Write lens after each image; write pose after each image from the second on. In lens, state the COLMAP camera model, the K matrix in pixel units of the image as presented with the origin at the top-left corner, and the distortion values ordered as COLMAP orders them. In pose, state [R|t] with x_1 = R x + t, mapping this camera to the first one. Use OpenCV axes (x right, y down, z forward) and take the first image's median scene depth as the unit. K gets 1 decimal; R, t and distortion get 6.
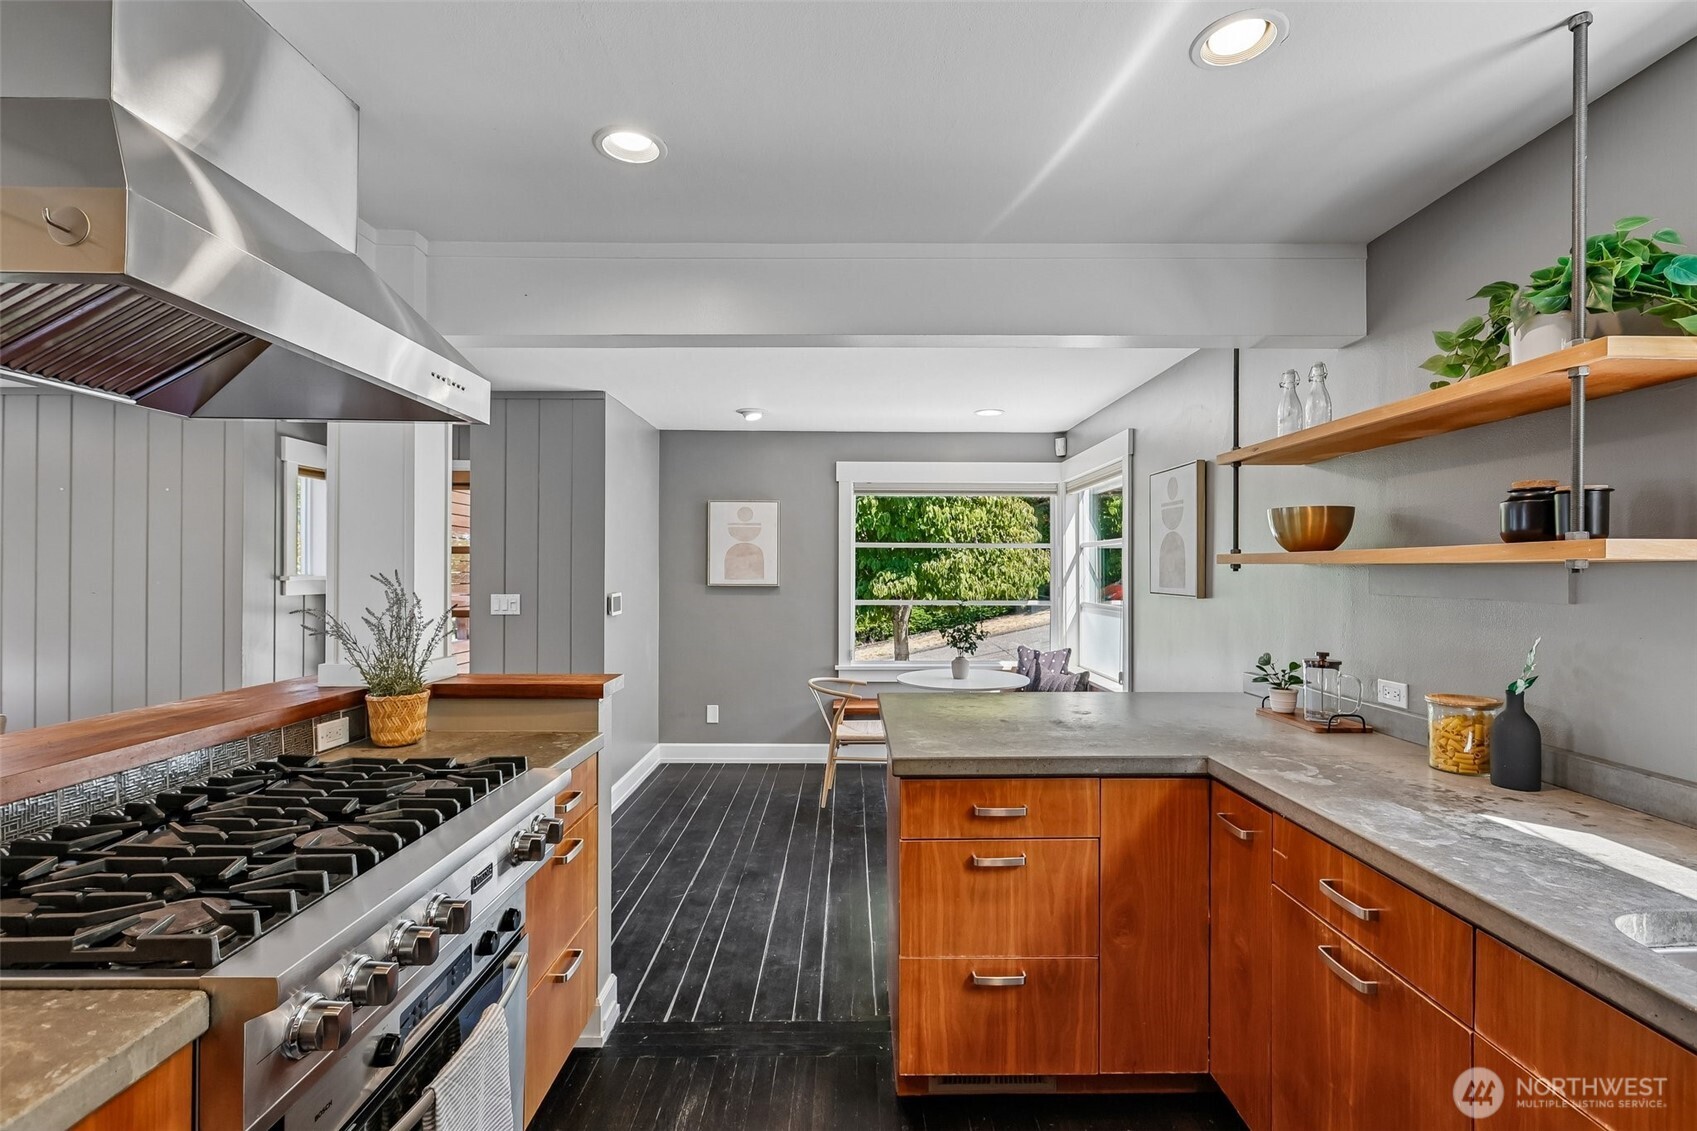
lens RADIAL K [[757.2, 0, 848.5], [0, 757.2, 565.5], [0, 0, 1]] dist [-0.000406, 0.000298]
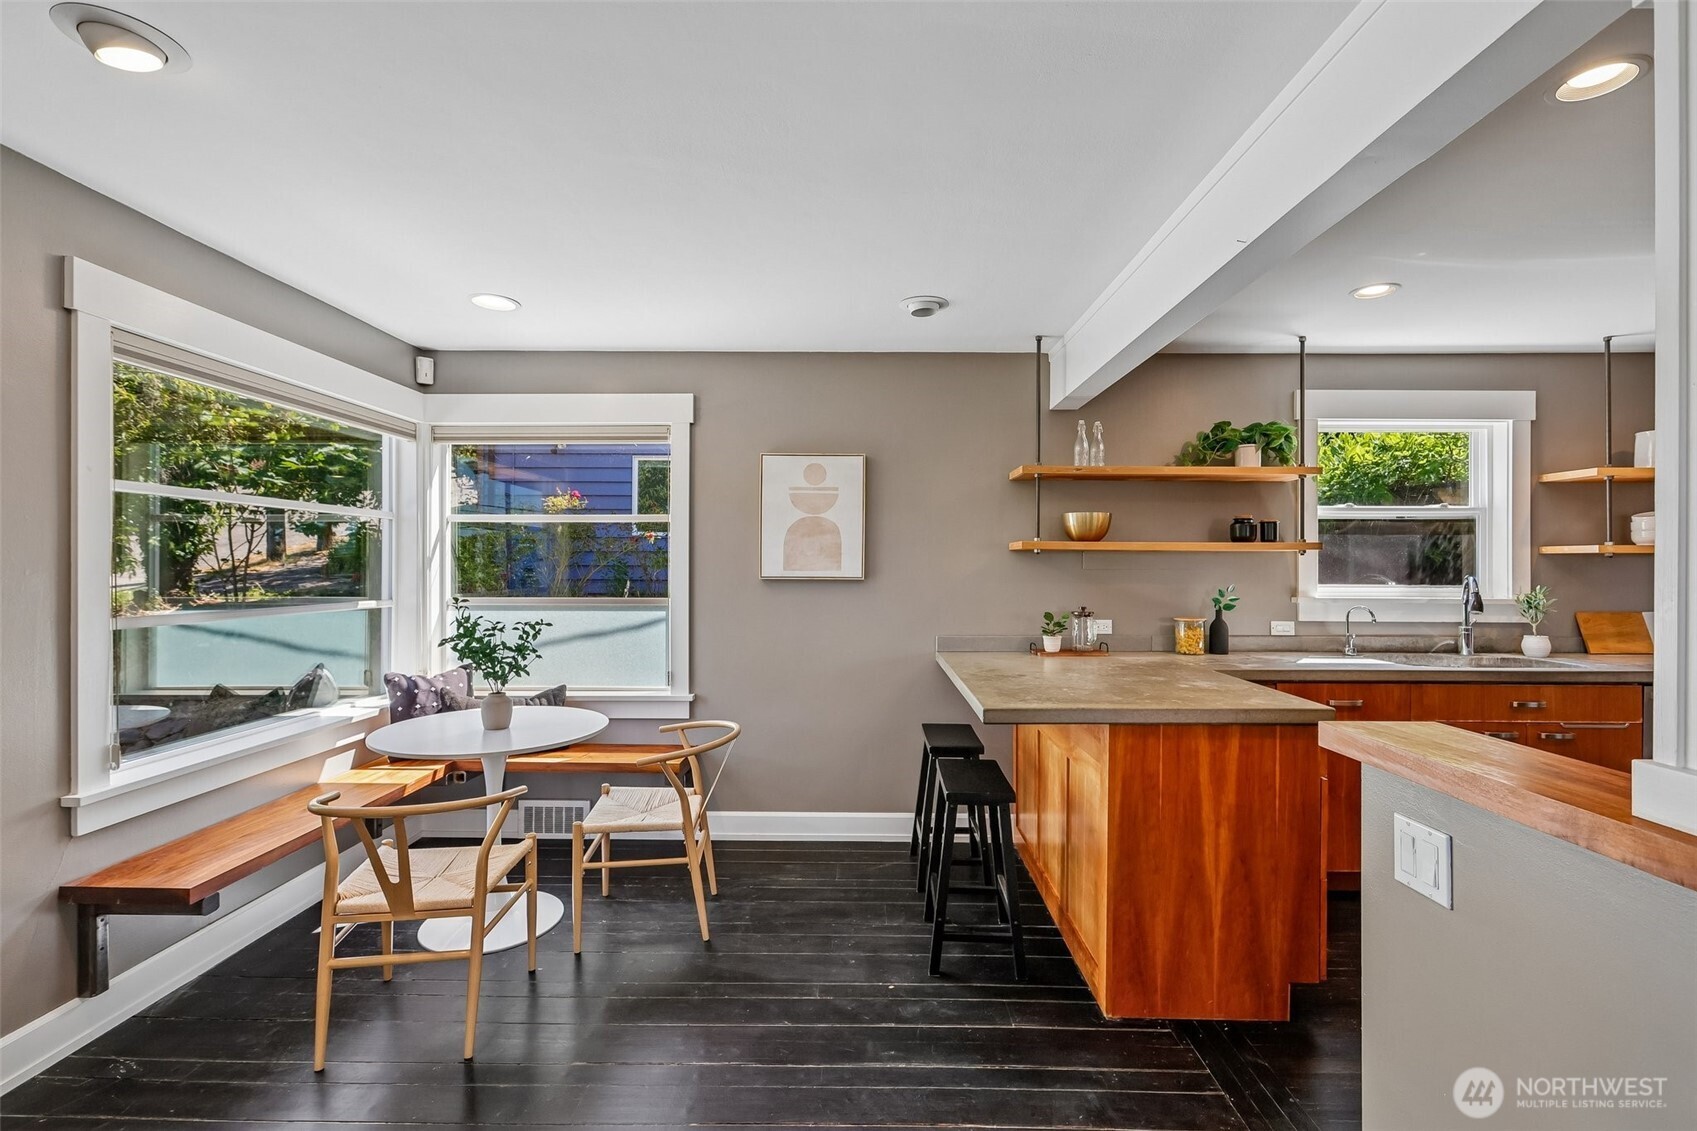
lens RADIAL K [[757.2, 0, 848.5], [0, 757.2, 565.5], [0, 0, 1]] dist [-0.000406, 0.000298]
pose [[0.001372, -0.003579, 0.999993, -0.395901], [-0.009391, 0.999949, 0.003592, 0.011520], [-0.999955, -0.009396, 0.001338, 0.619677]]
